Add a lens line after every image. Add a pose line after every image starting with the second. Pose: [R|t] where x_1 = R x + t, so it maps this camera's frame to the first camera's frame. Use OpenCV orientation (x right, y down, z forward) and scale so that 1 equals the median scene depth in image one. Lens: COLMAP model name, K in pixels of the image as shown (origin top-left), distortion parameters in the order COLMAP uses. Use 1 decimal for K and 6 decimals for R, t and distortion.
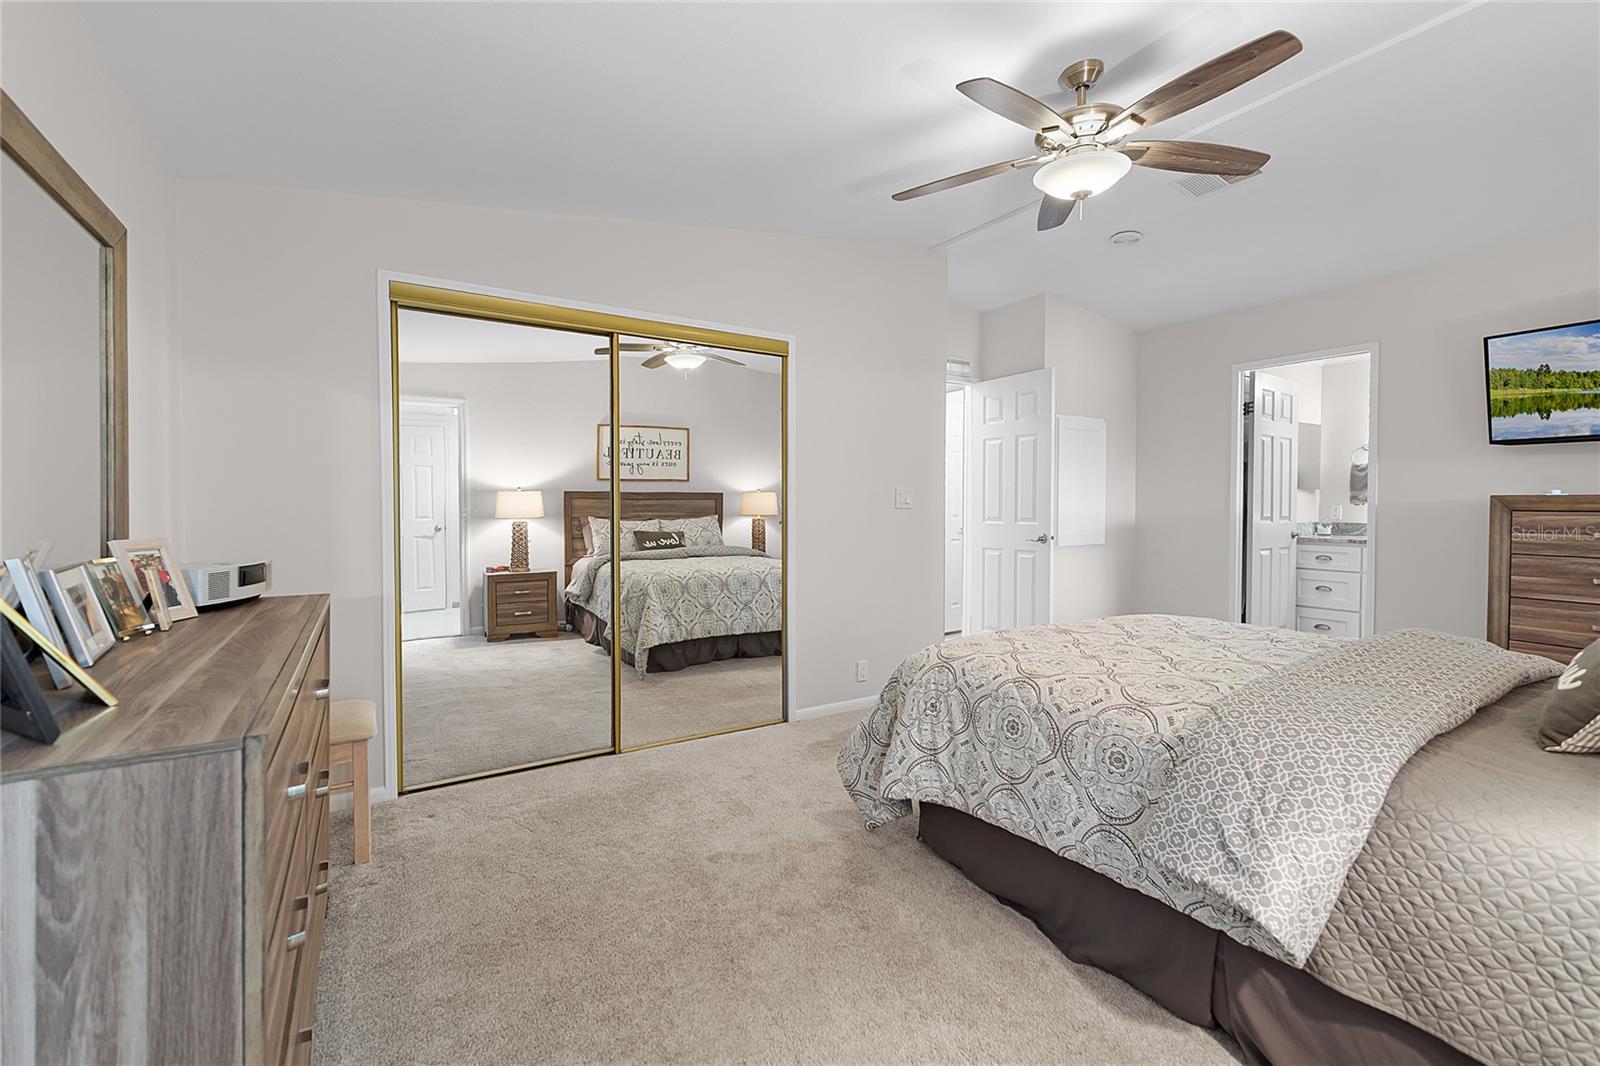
lens RADIAL K [[675.9, 0, 806.0], [0, 675.9, 534.9], [0, 0, 1]] dist [0.001211, 0.000240]
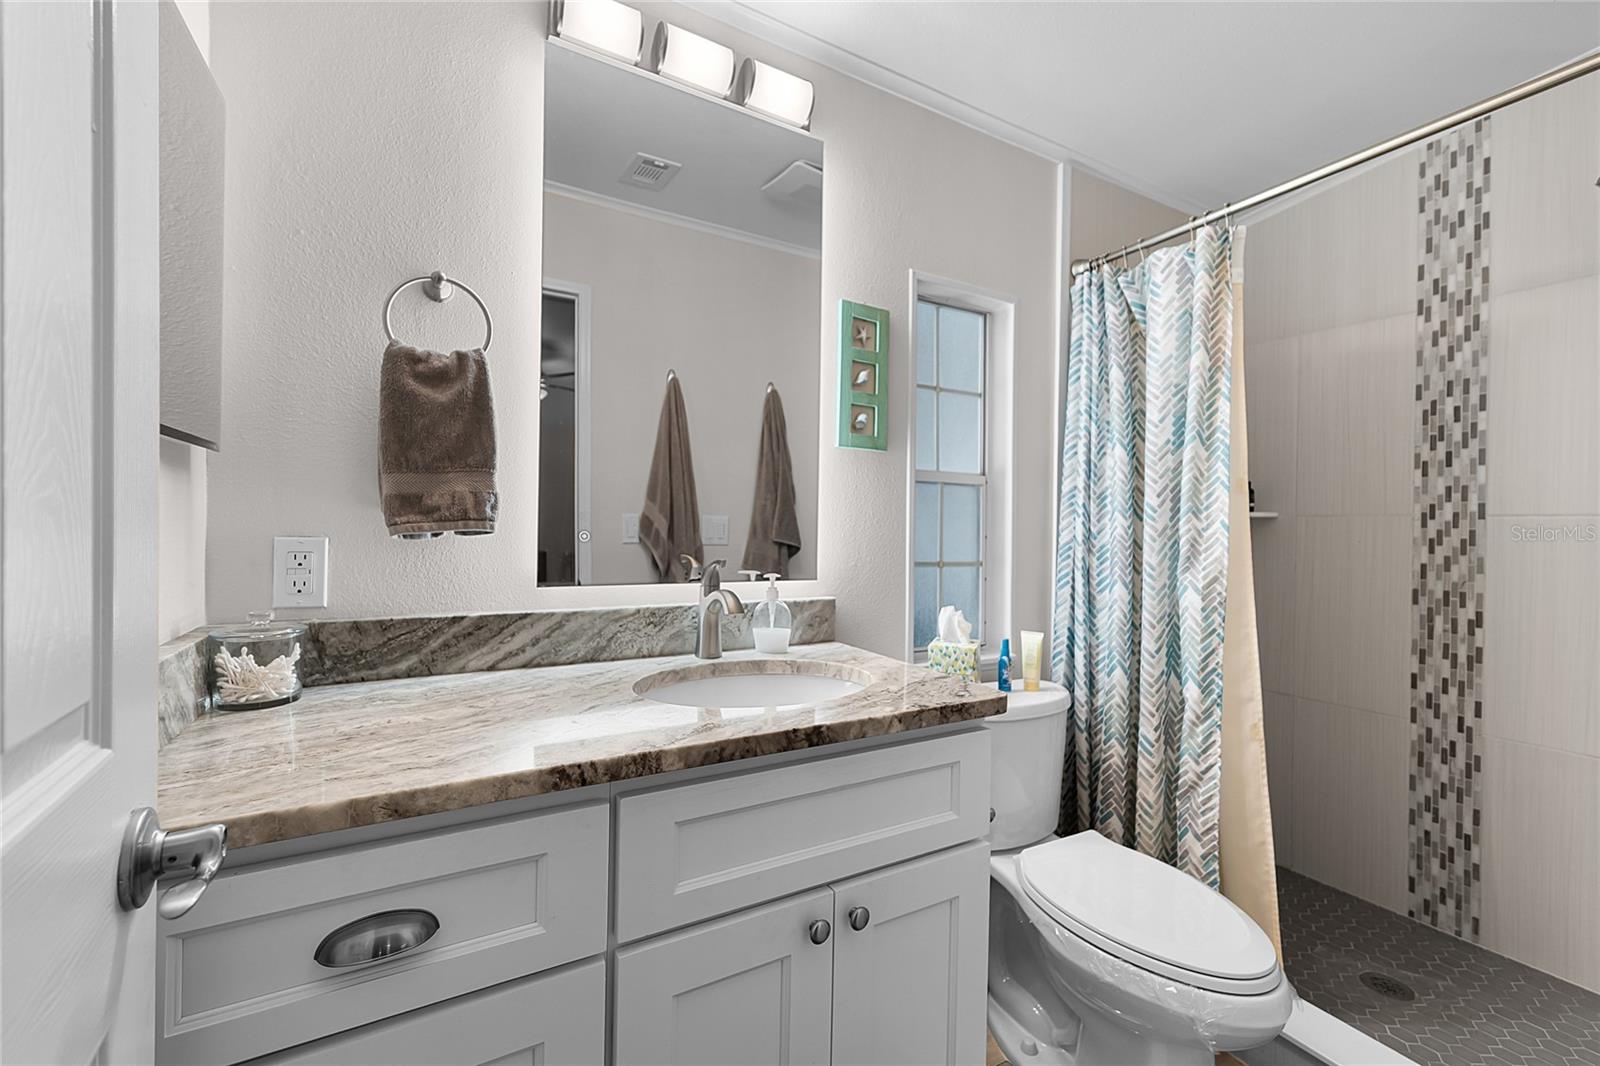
lens RADIAL K [[675.9, 0, 806.0], [0, 675.9, 534.9], [0, 0, 1]] dist [0.001211, 0.000240]
pose [[0.041293, -0.003922, 0.999139, 0.604919], [0.030766, 0.999523, 0.002652, -0.042509], [-0.998673, 0.030630, 0.041394, 0.866207]]
